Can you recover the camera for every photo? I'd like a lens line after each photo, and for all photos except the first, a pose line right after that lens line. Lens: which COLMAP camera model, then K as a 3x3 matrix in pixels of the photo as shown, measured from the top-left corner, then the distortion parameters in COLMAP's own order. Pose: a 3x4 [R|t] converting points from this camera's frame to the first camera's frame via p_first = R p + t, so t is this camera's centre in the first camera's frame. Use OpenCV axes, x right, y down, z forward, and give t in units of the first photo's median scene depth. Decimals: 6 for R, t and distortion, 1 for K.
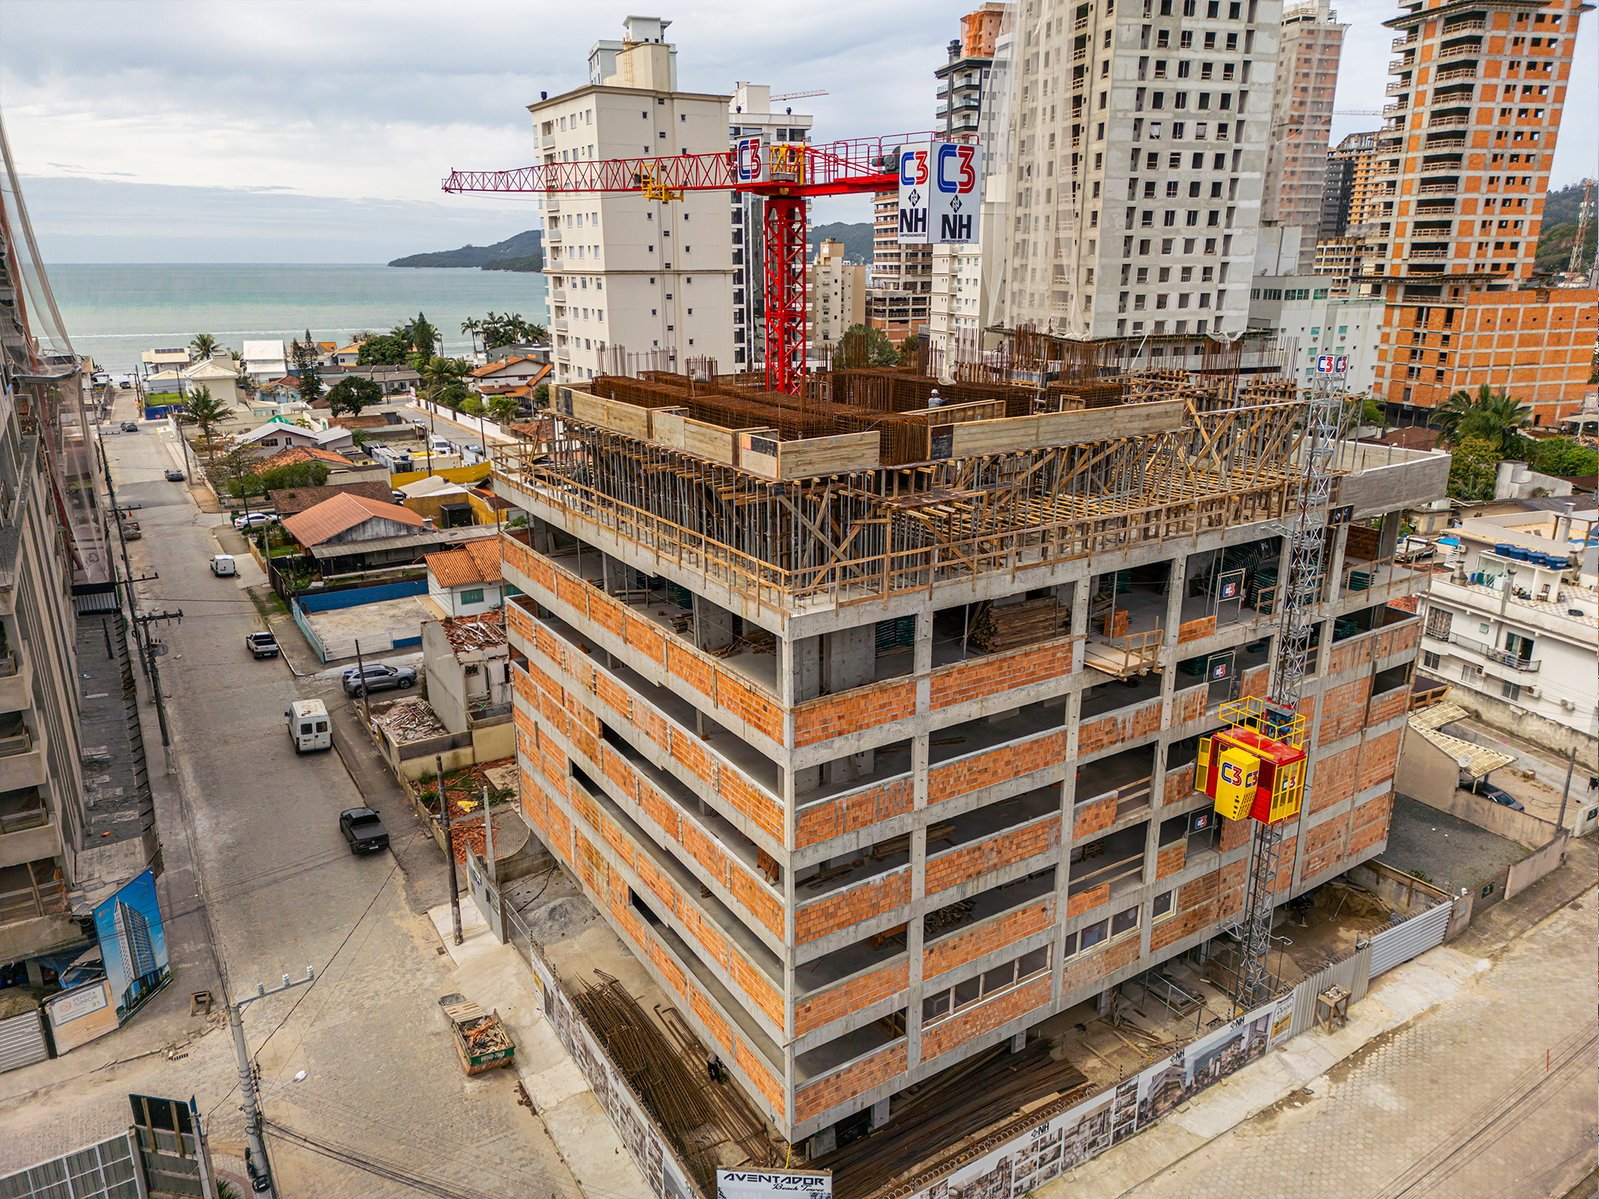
lens RADIAL K [[1117.3, 0, 795.8], [0, 1117.3, 593.4], [0, 0, 1]] dist [0.062595, -0.054877]
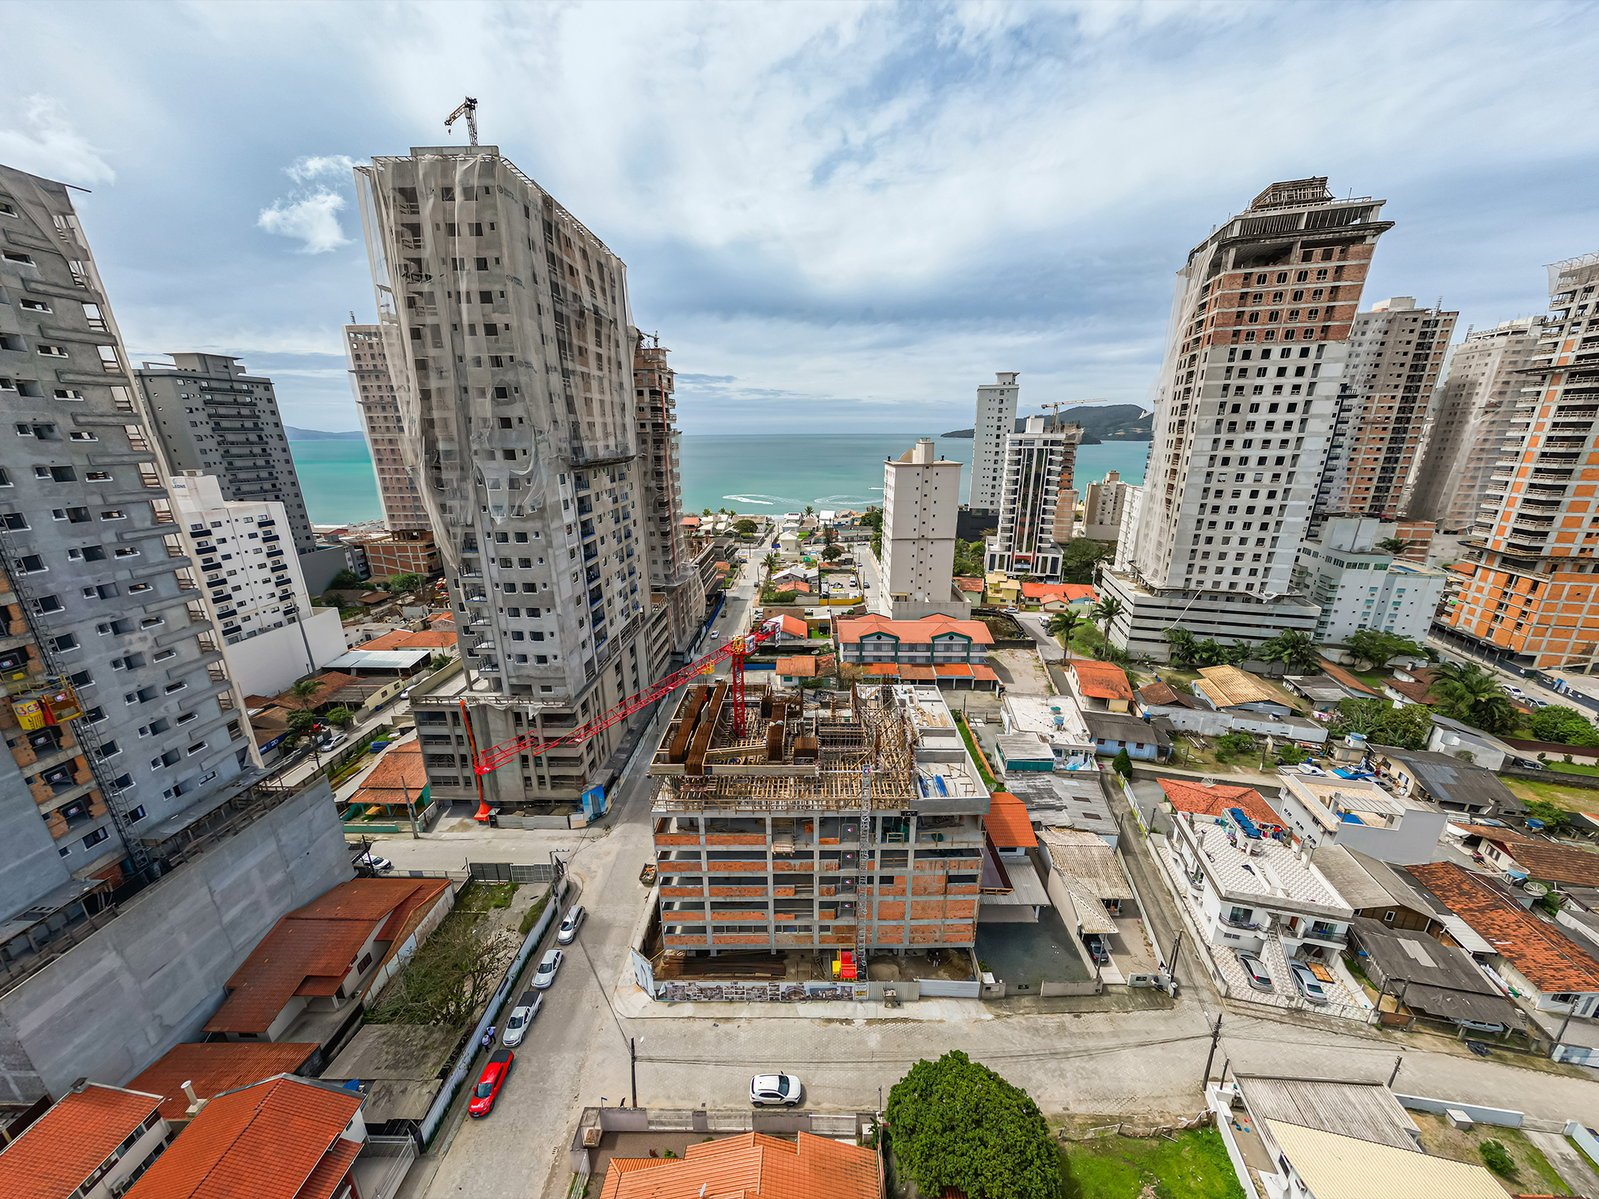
lens RADIAL K [[553.4, 0, 799.2], [0, 553.4, 600.9], [0, 0, 1]] dist [0.002913, 0.001265]
pose [[0.836893, 0.158633, -0.523876, 0.245570], [-0.154115, 0.986654, 0.052566, -0.163695], [0.525223, 0.036745, 0.850171, -0.056498]]
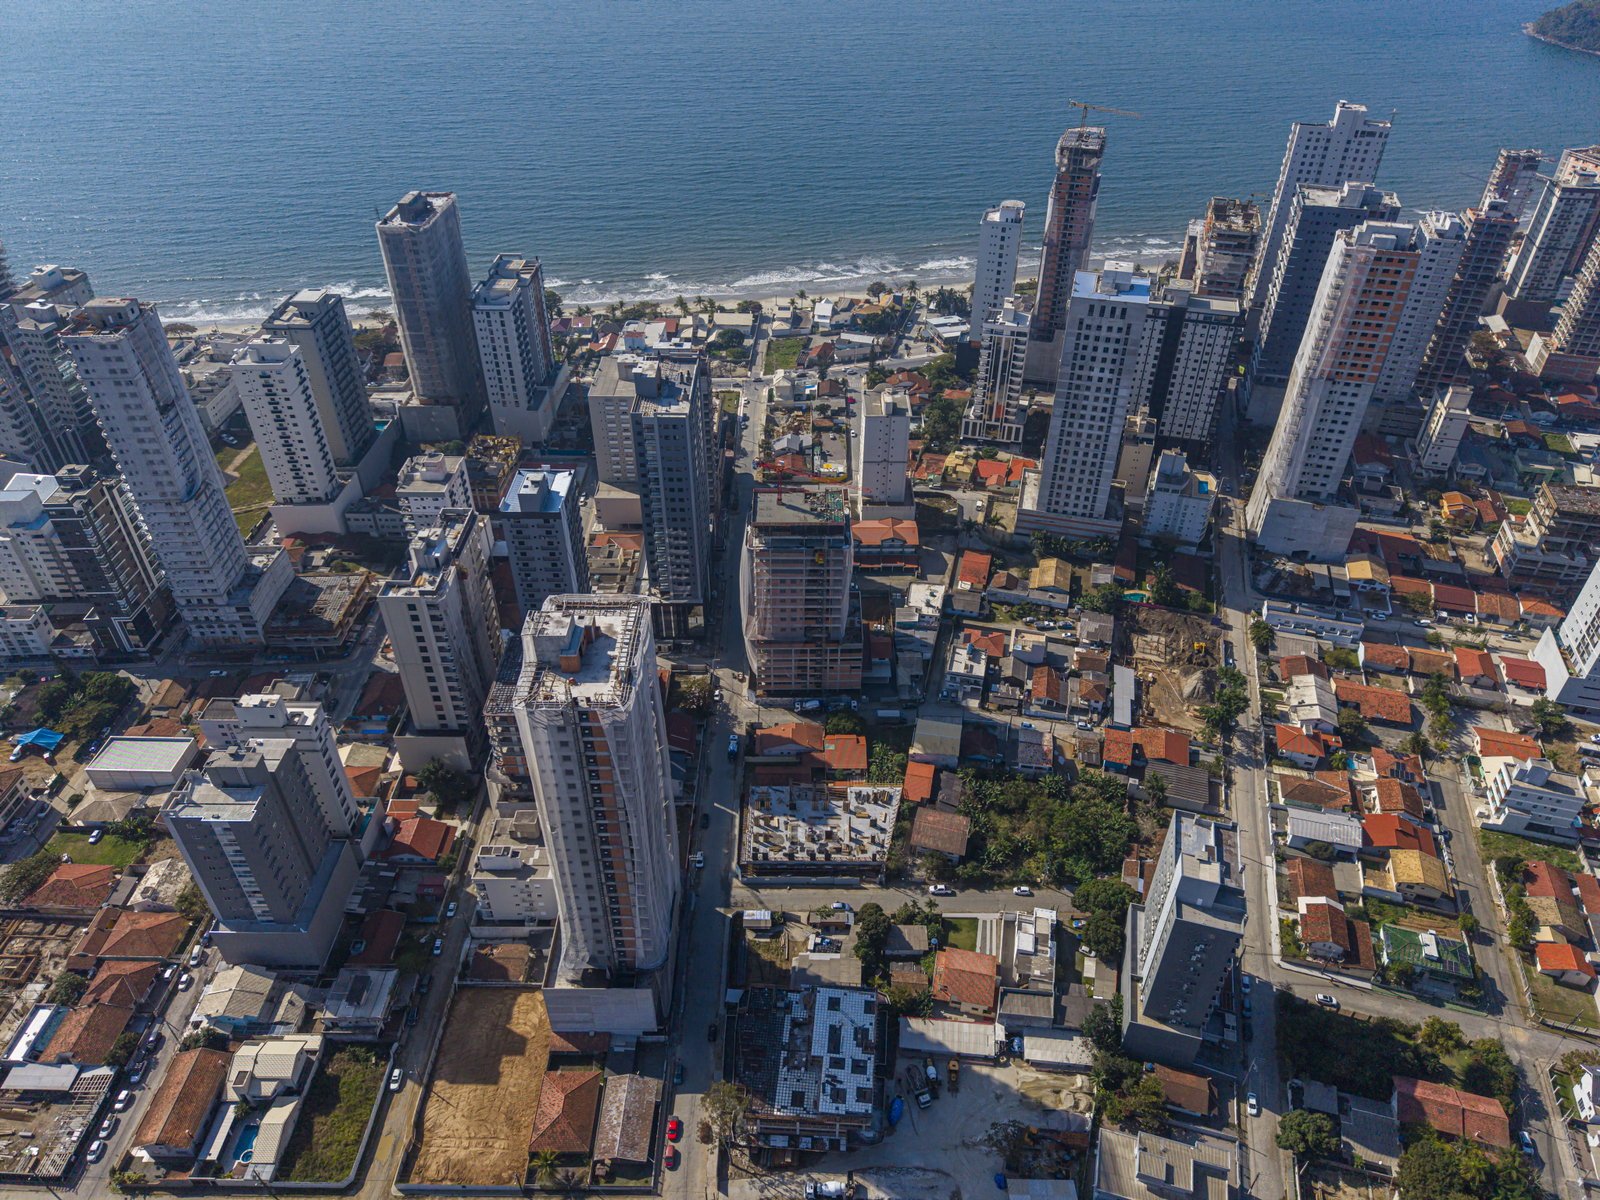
lens RADIAL K [[1067.2, 0, 790.7], [0, 1067.2, 600.6], [0, 0, 1]] dist [0.018487, -0.017918]
pose [[0.844230, 0.328900, -0.423202, 0.950305], [-0.158068, 0.907248, 0.389763, -0.944646], [0.512142, -0.262155, 0.817915, -1.519302]]
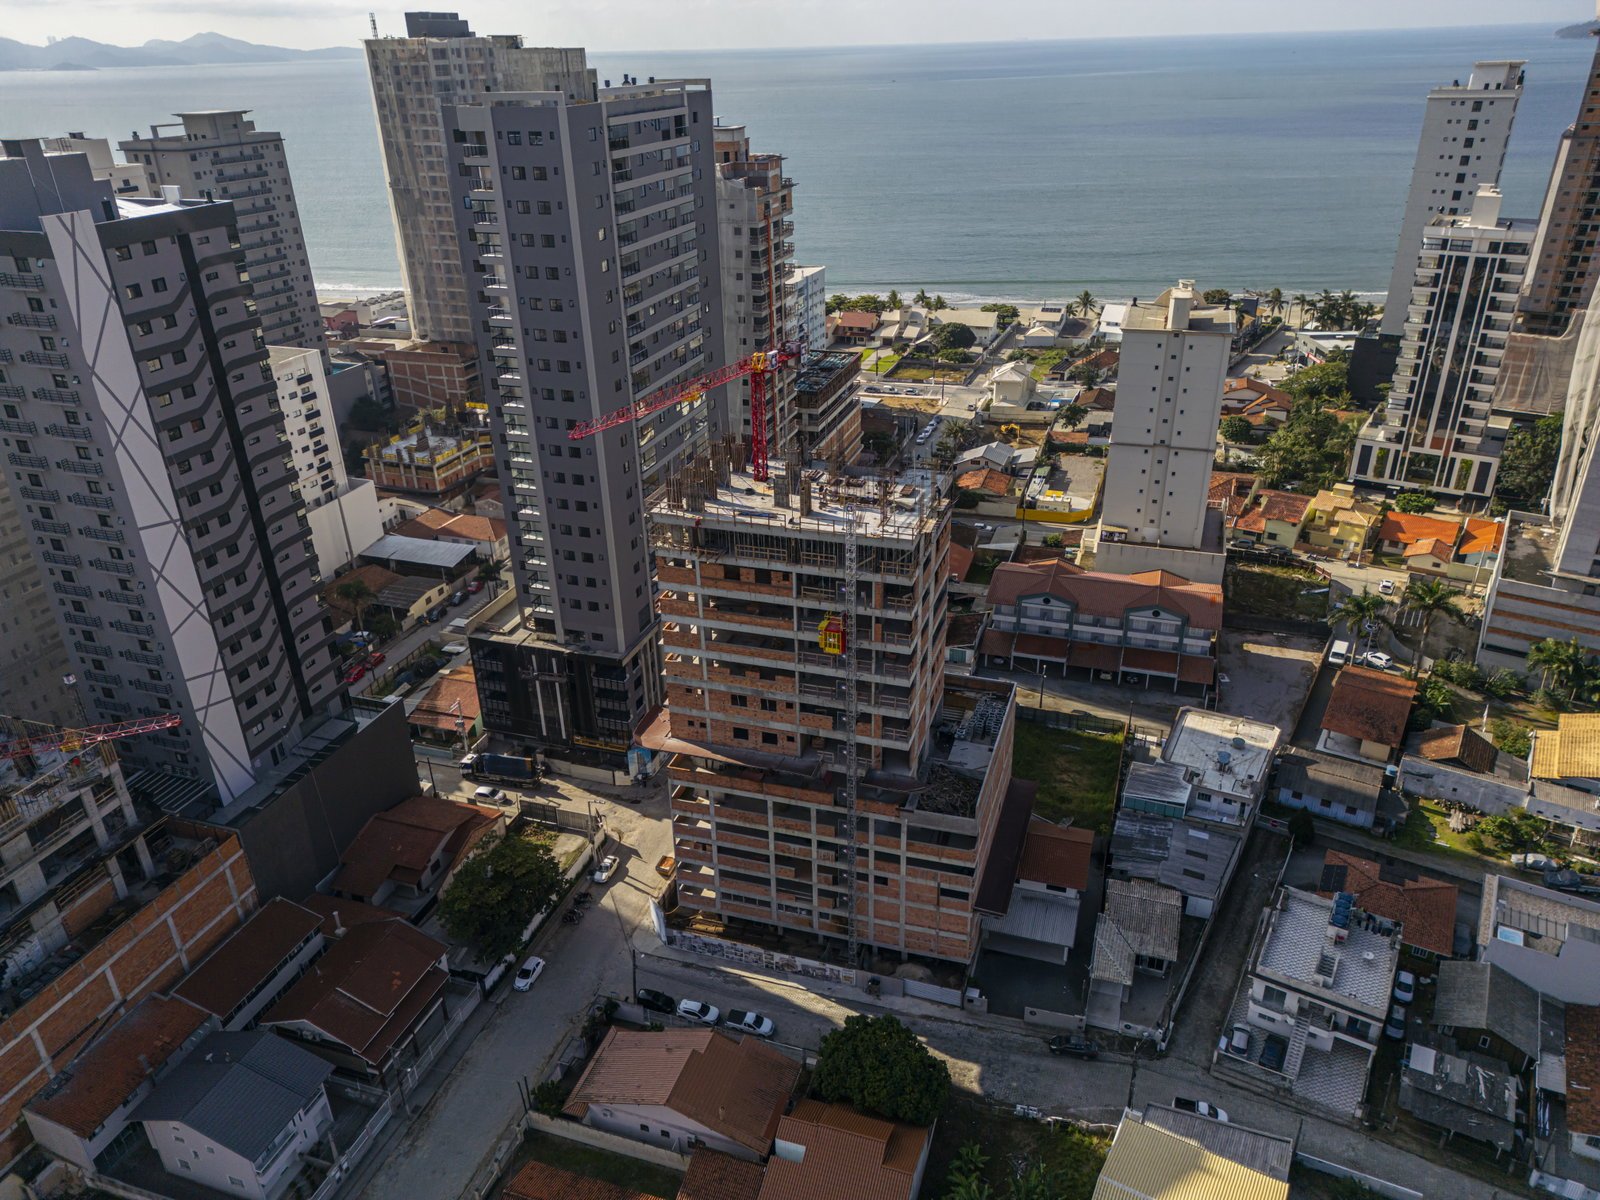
lens RADIAL K [[1118.0, 0, 799.6], [0, 1118.0, 593.5], [0, 0, 1]] dist [0.062595, -0.054877]
pose [[0.638814, 0.330752, -0.694637, 0.569174], [-0.202036, 0.943305, 0.263356, -0.349348], [0.742360, -0.027894, 0.669420, -0.258705]]
